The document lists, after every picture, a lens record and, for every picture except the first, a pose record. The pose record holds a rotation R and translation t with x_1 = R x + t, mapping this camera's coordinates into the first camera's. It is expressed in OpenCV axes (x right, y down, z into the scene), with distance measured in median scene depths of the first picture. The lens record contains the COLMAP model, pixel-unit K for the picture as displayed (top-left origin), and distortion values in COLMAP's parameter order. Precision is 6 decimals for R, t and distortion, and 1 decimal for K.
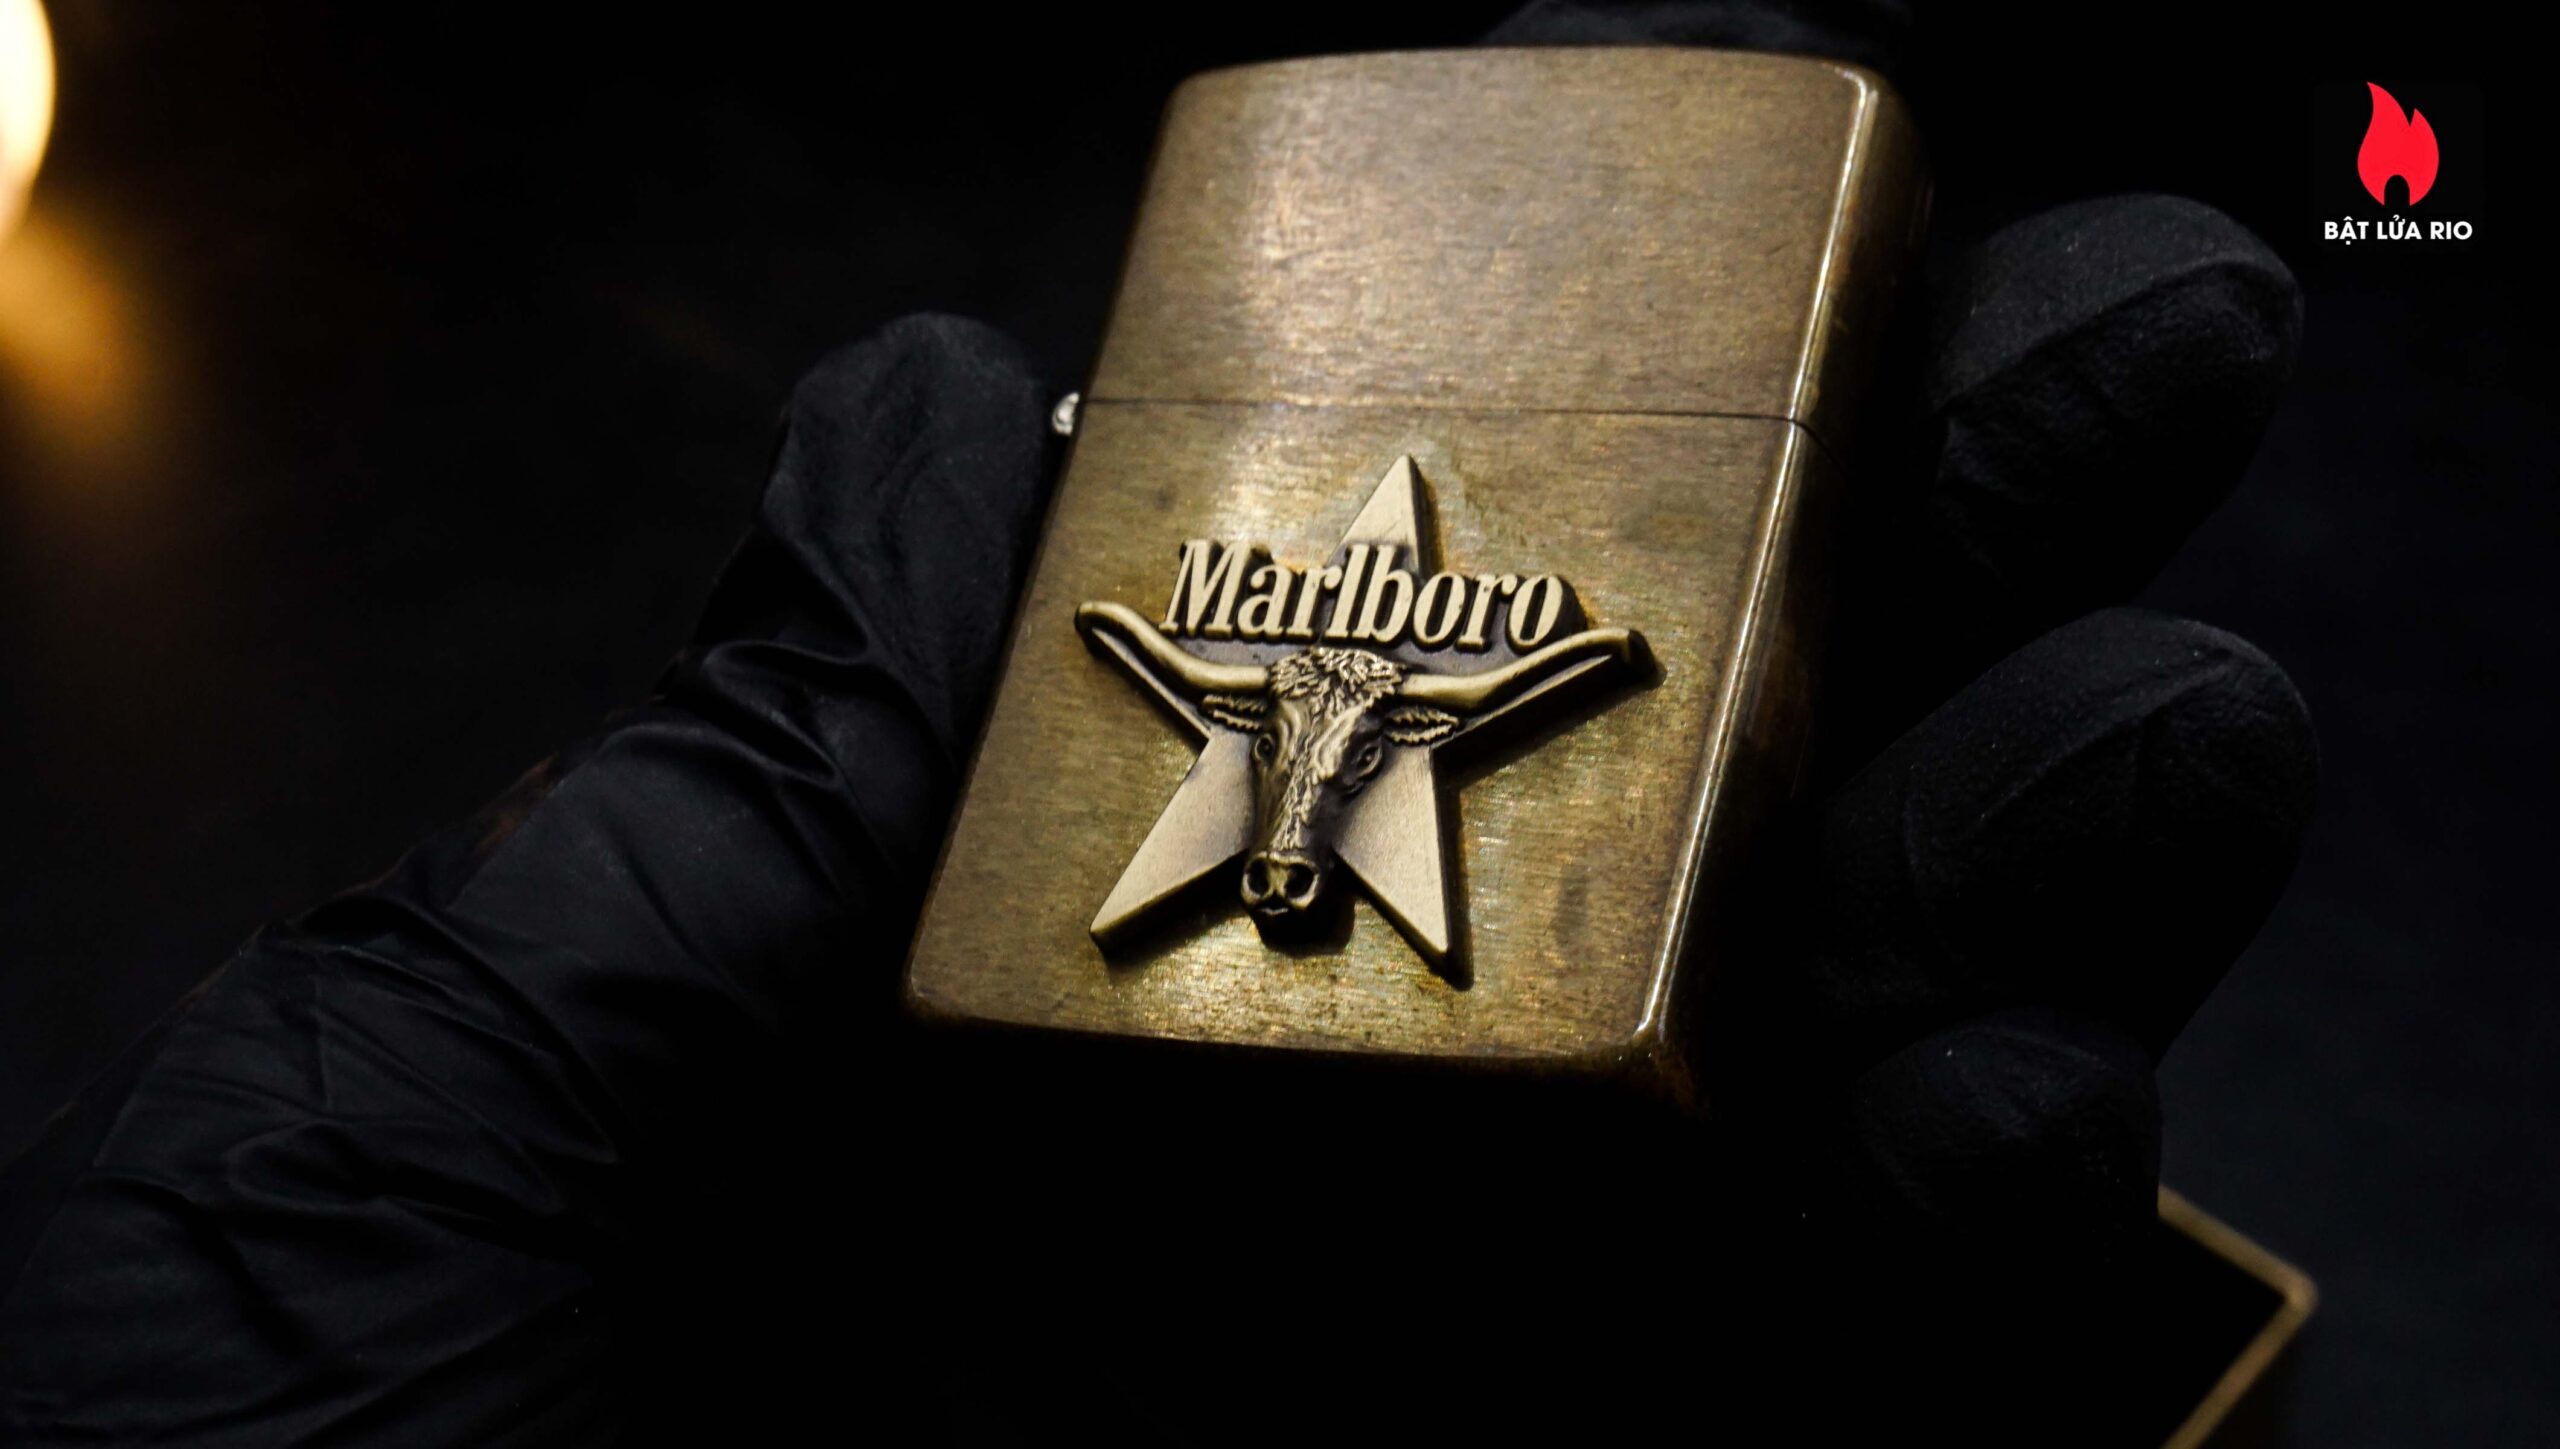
lens RADIAL K [[5491.3, 0, 1280.0], [0, 5491.3, 724.5], [0, 0, 1]] dist [-0.020660, 0.222317]
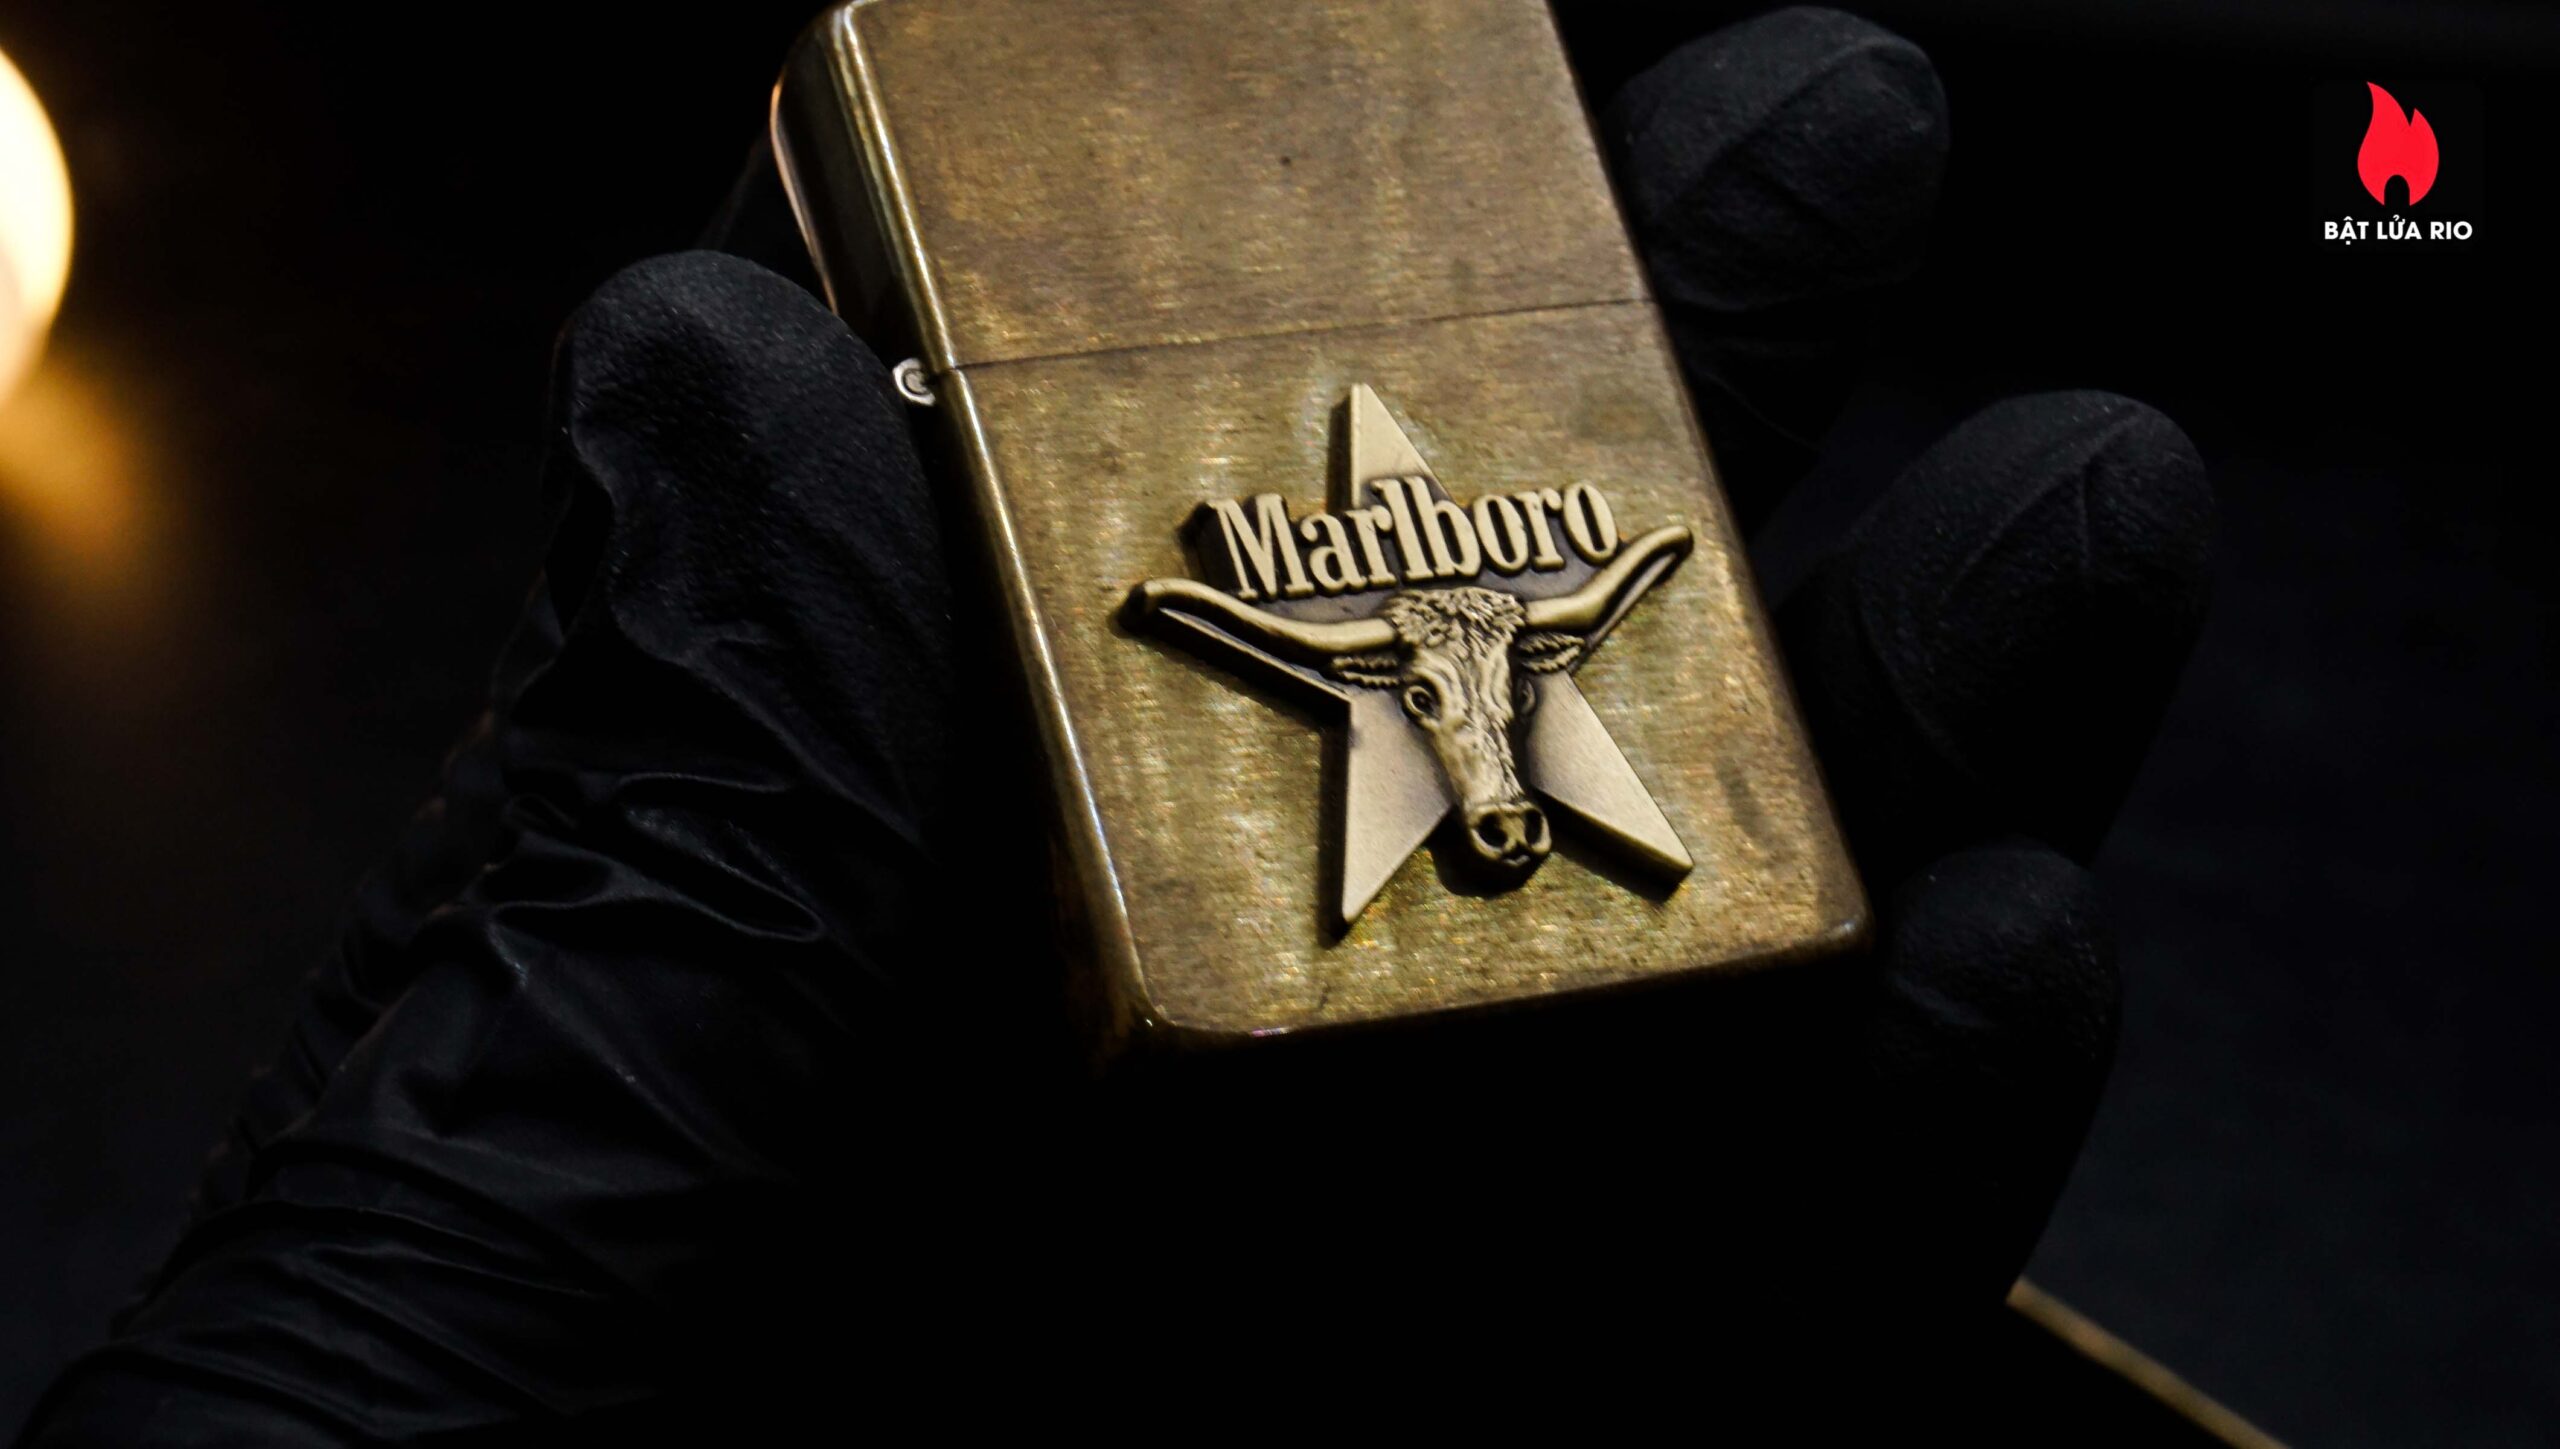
lens RADIAL K [[5491.3, 0, 1280.0], [0, 5491.3, 724.5], [0, 0, 1]] dist [-0.020660, 0.222317]
pose [[0.667783, -0.183601, 0.721358, -0.731237], [0.114591, 0.982907, 0.144091, -0.136496], [-0.735483, -0.013560, 0.677408, 0.349316]]
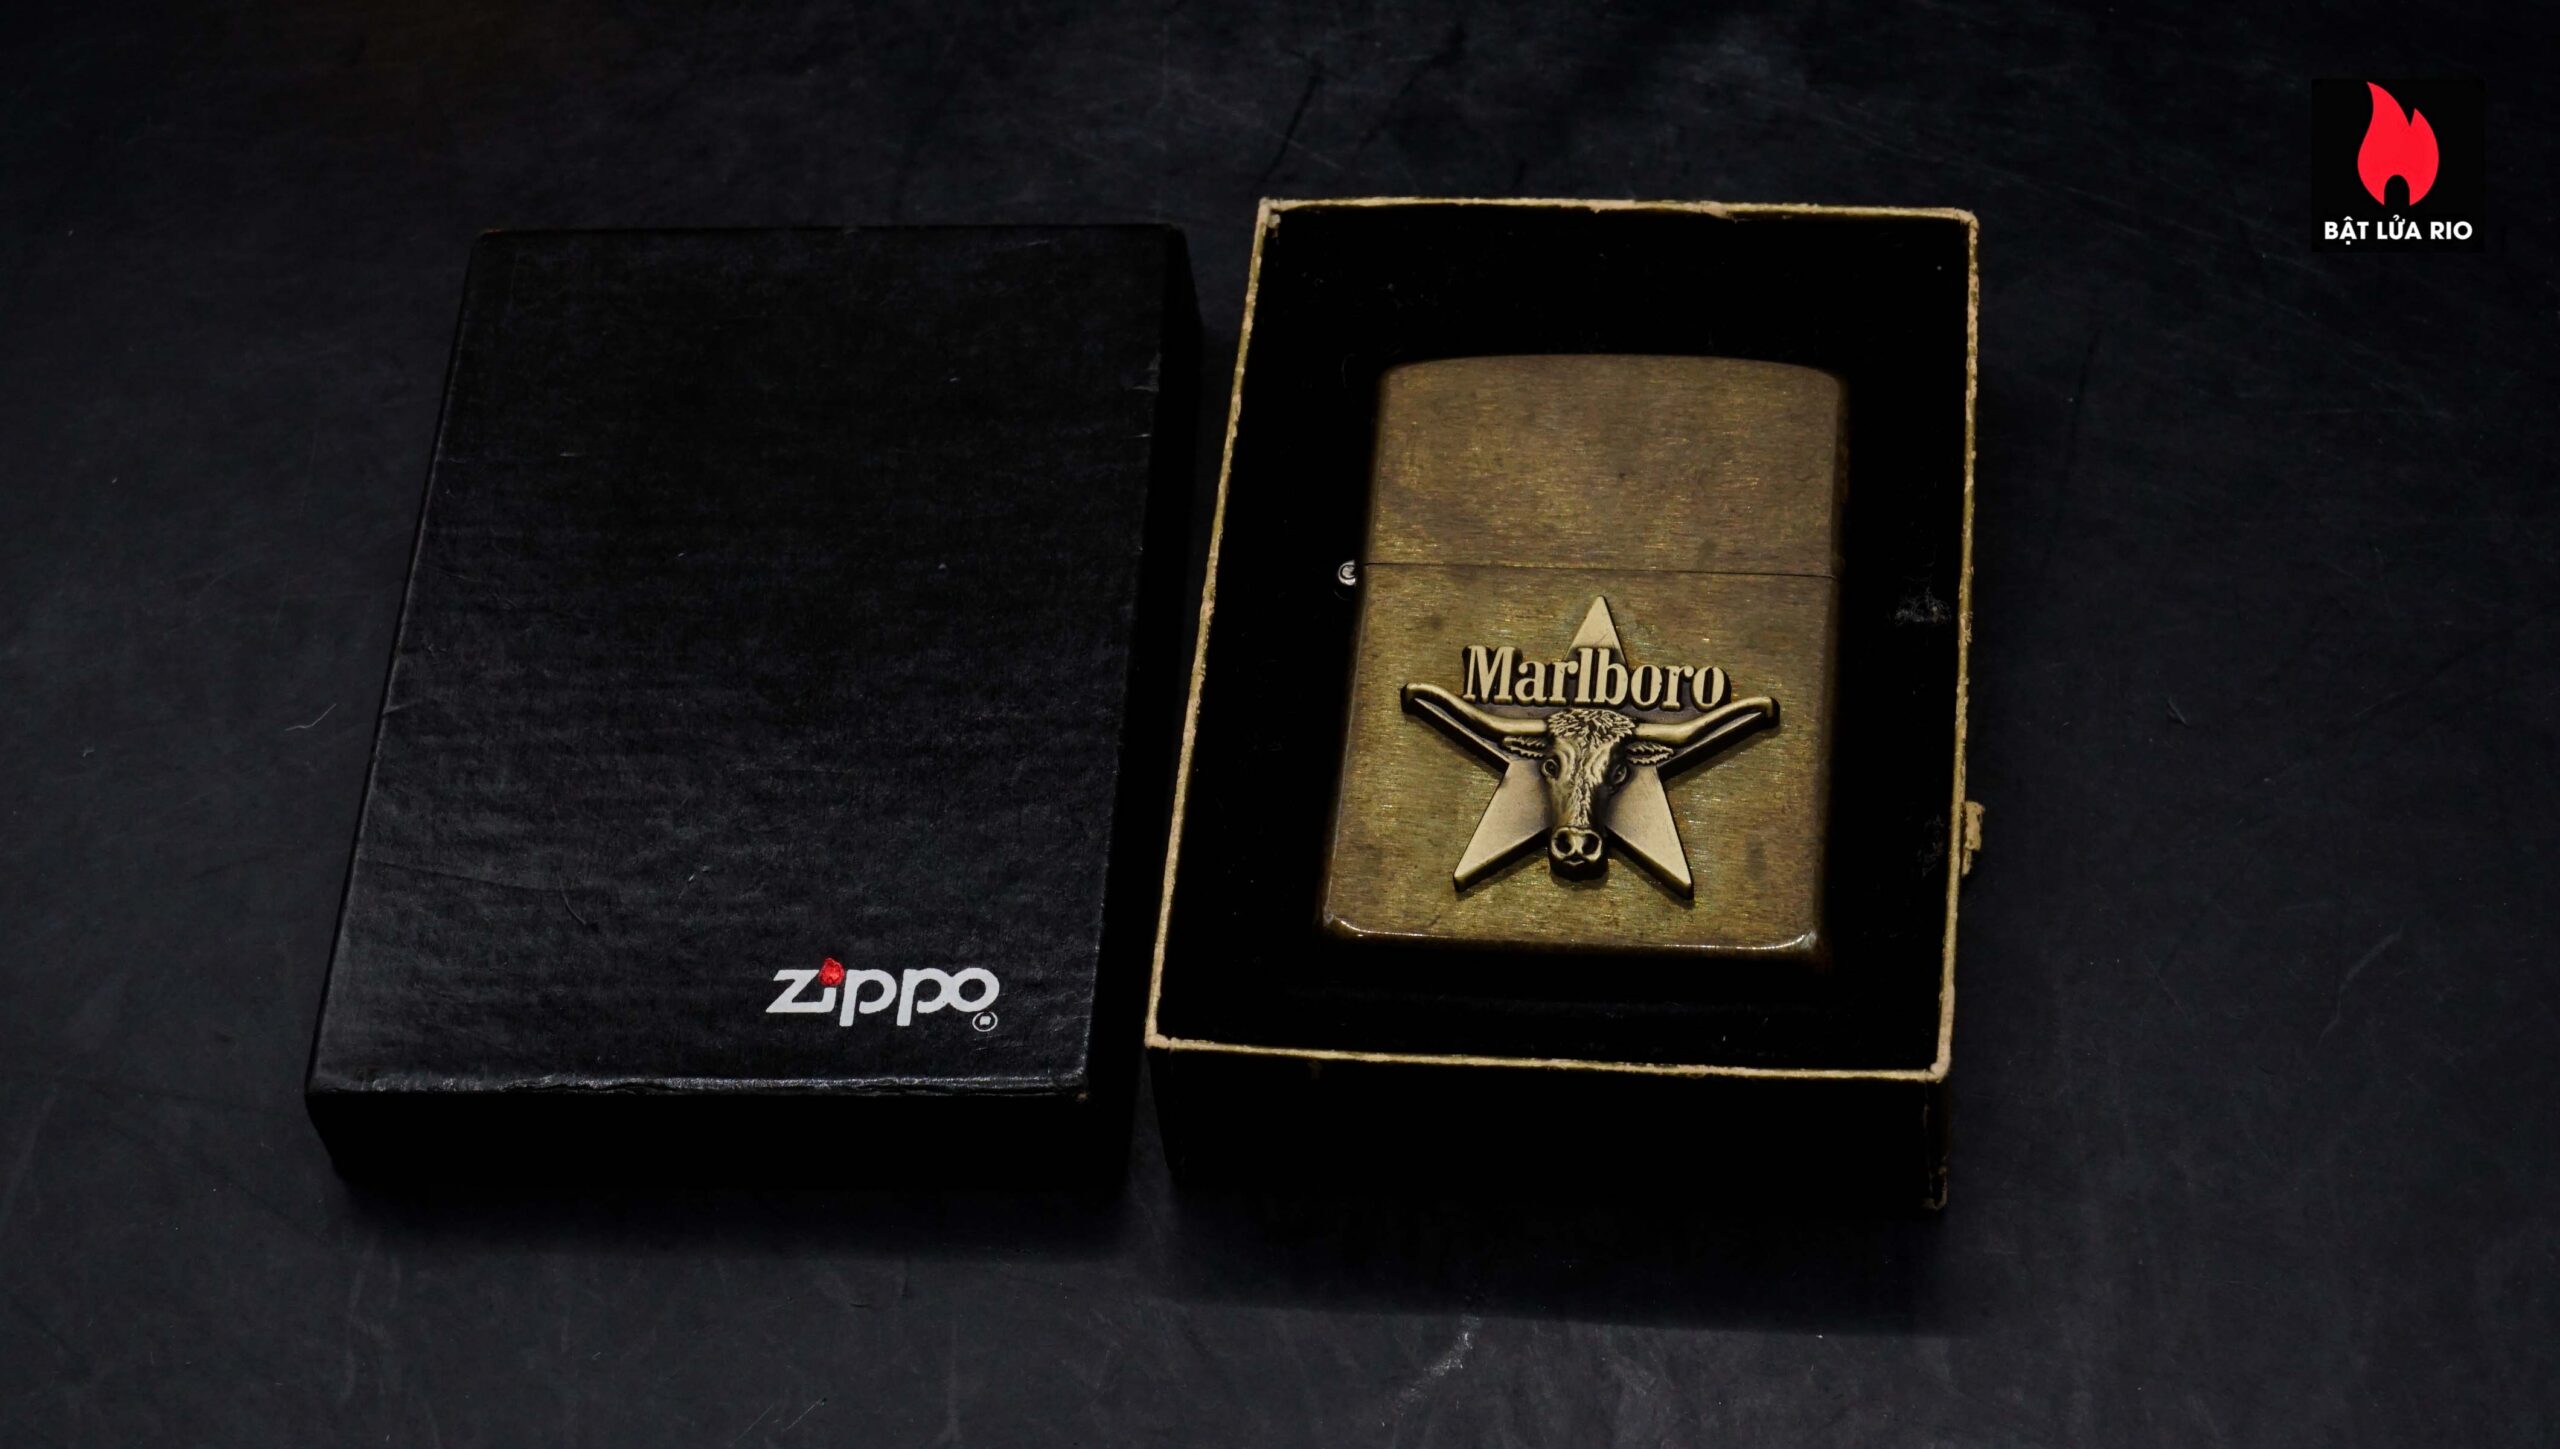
lens RADIAL K [[5491.3, 0, 1280.0], [0, 5491.3, 724.5], [0, 0, 1]] dist [-0.020660, 0.222317]
pose [[0.961999, 0.018689, 0.272412, -0.524254], [0.002564, 0.996993, -0.077453, 0.117468], [-0.273040, 0.075208, 0.959058, -0.544055]]
